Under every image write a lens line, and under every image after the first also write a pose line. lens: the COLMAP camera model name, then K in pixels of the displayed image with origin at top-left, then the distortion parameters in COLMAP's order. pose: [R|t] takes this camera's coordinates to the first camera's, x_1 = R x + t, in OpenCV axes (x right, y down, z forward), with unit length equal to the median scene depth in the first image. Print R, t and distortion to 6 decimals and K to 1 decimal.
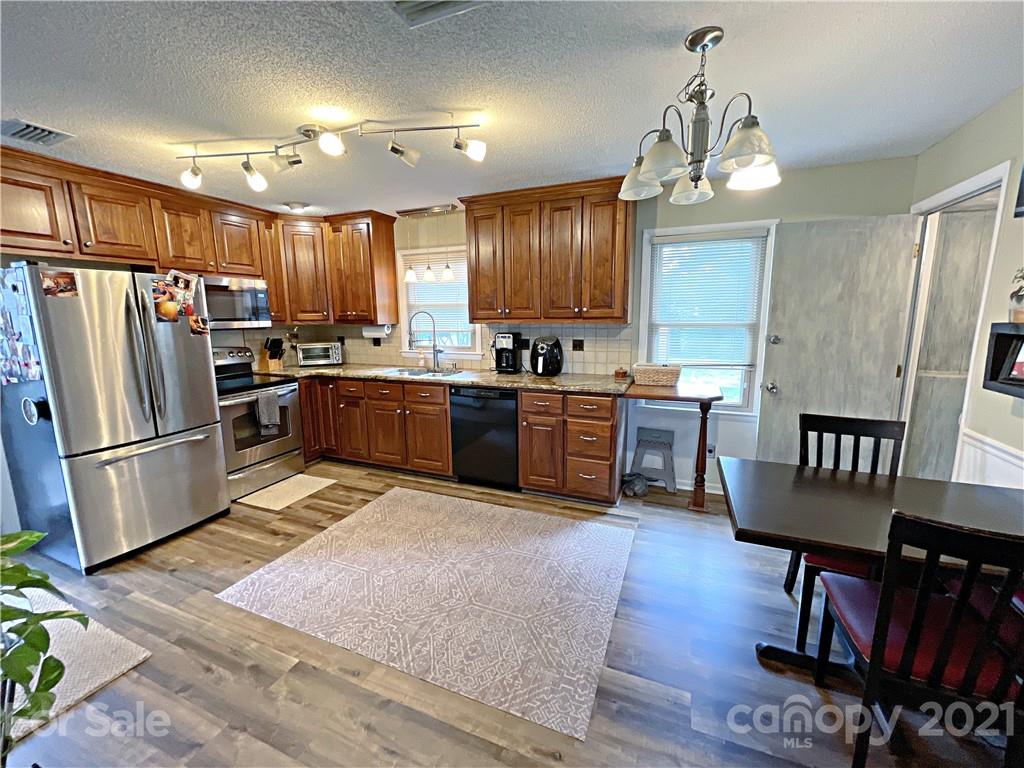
lens RADIAL K [[448.4, 0, 489.8], [0, 448.4, 385.2], [0, 0, 1]] dist [-0.003017, -0.000993]
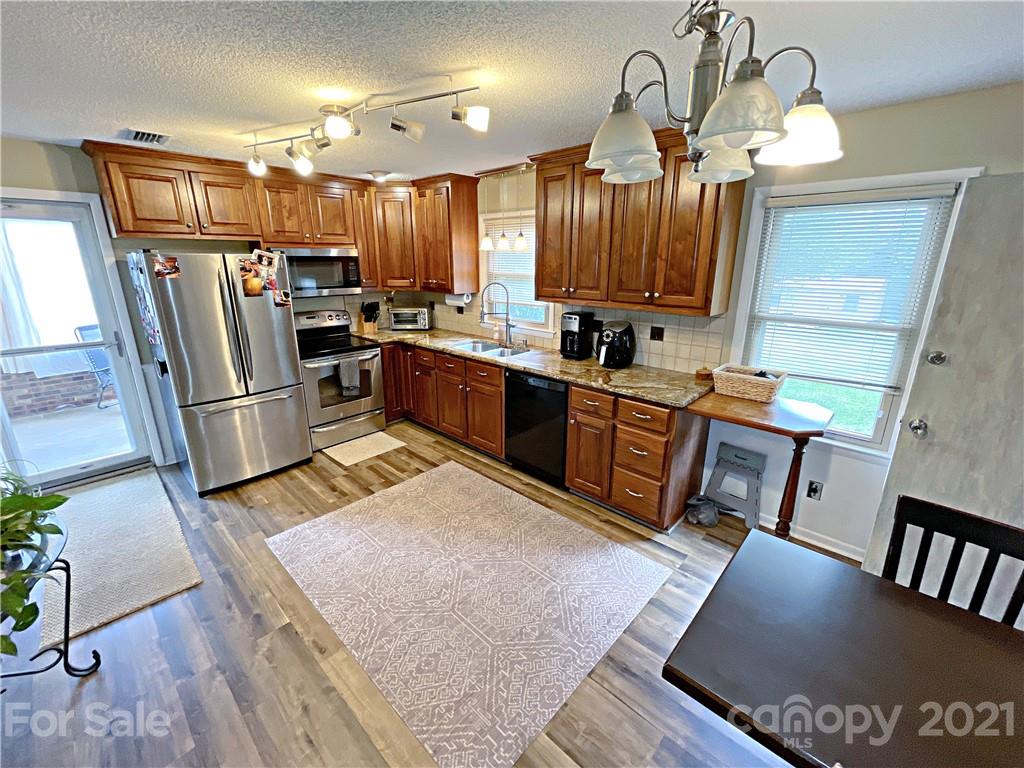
lens RADIAL K [[448.4, 0, 479.3], [0, 448.4, 386.0], [0, 0, 1]] dist [-0.003017, -0.000993]
pose [[0.928869, 0.108025, -0.354305, 0.217269], [-0.061266, 0.988160, 0.140665, -0.099700], [0.365306, -0.108953, 0.924490, 0.115947]]
